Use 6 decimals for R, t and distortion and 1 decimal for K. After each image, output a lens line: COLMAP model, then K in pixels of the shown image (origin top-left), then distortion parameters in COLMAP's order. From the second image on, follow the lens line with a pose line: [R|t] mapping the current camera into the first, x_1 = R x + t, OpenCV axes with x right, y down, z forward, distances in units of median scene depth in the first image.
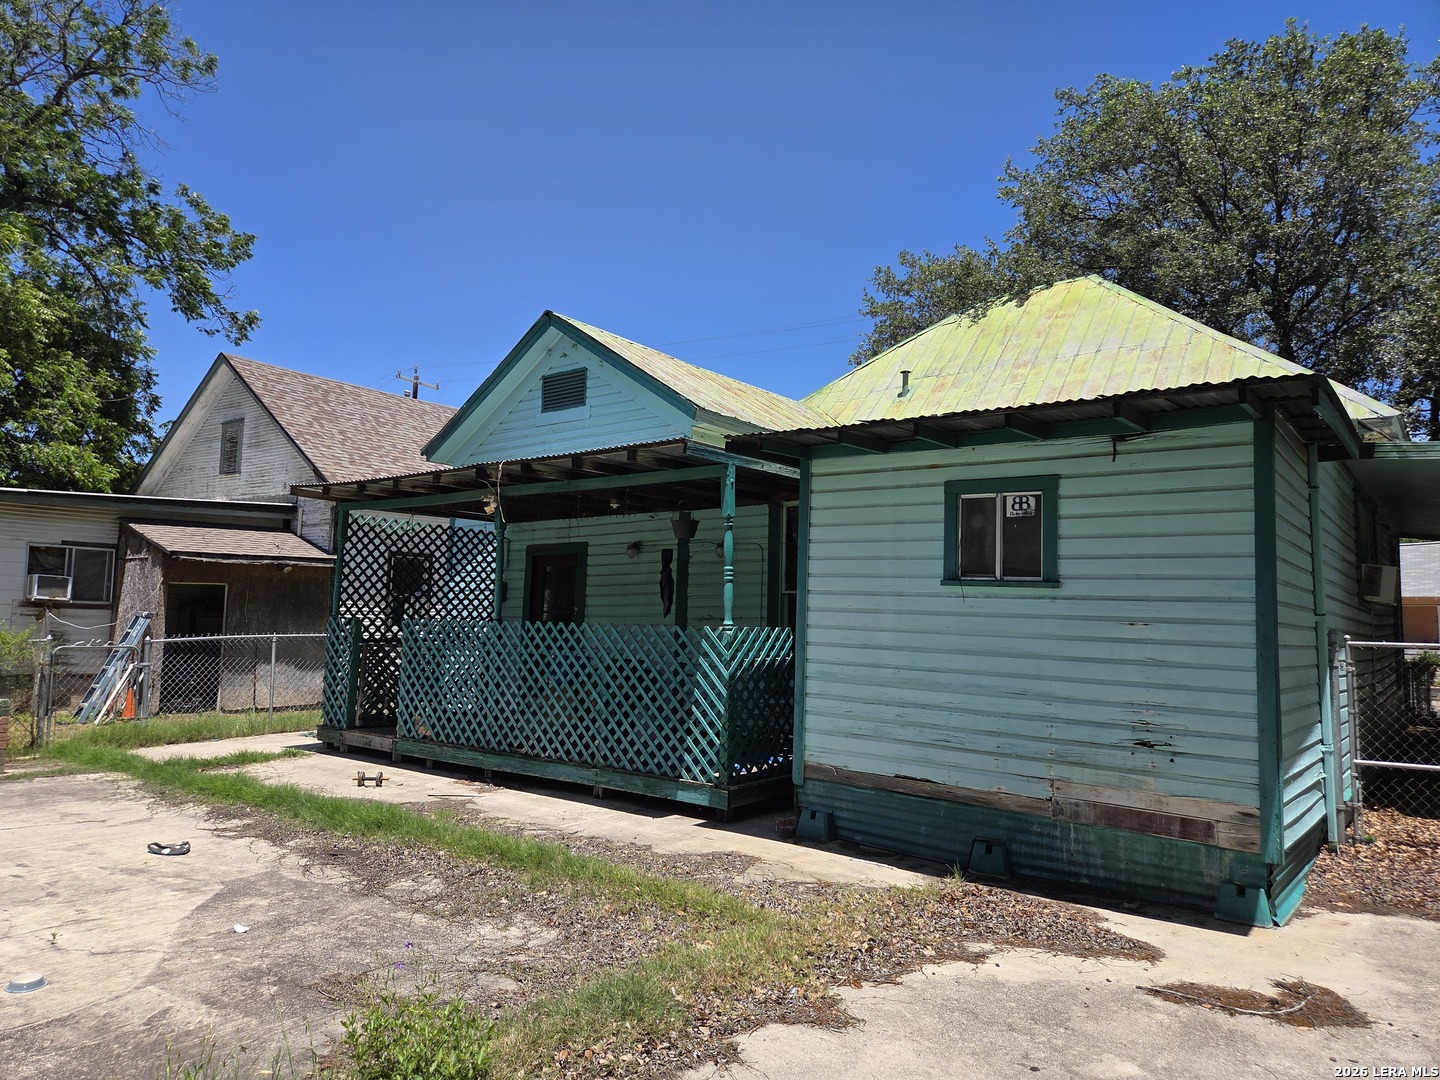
lens RADIAL K [[975.6, 0, 721.1], [0, 975.6, 514.8], [0, 0, 1]] dist [0.097403, -0.090080]
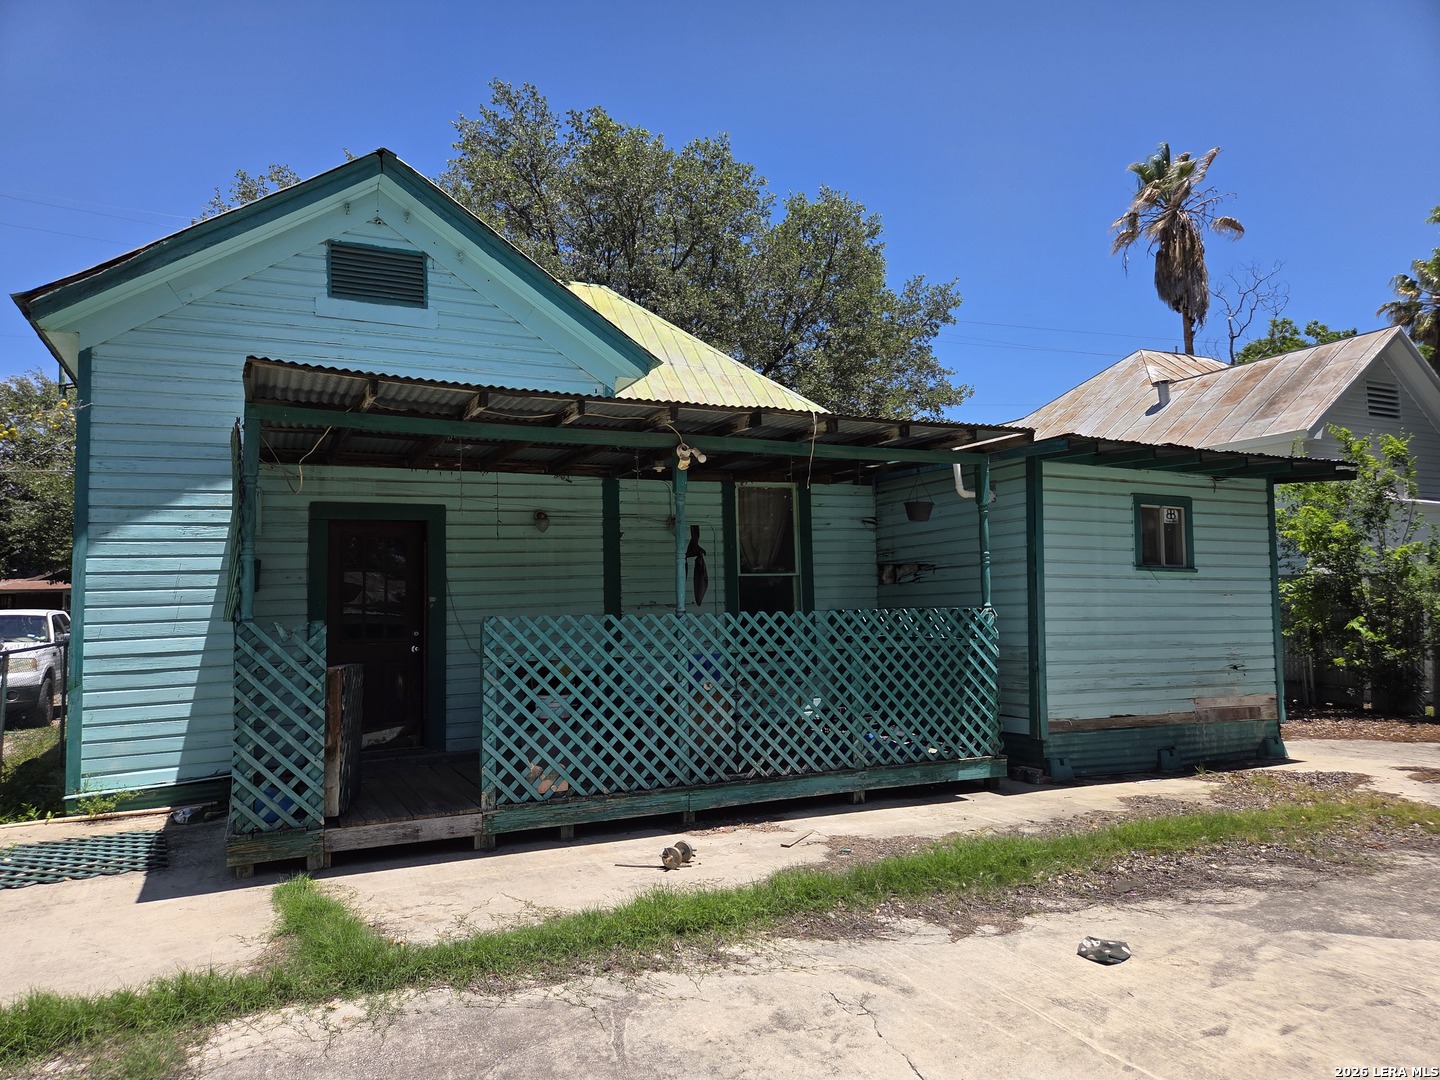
lens RADIAL K [[950.9, 0, 720.0], [0, 950.9, 540.0], [0, 0, 1]] dist [0.092004, -0.082641]
pose [[0.441821, 0.036692, 0.896353, -1.164281], [-0.070204, 0.997513, -0.006229, 0.075326], [-0.894352, -0.060175, 0.443298, 0.885154]]
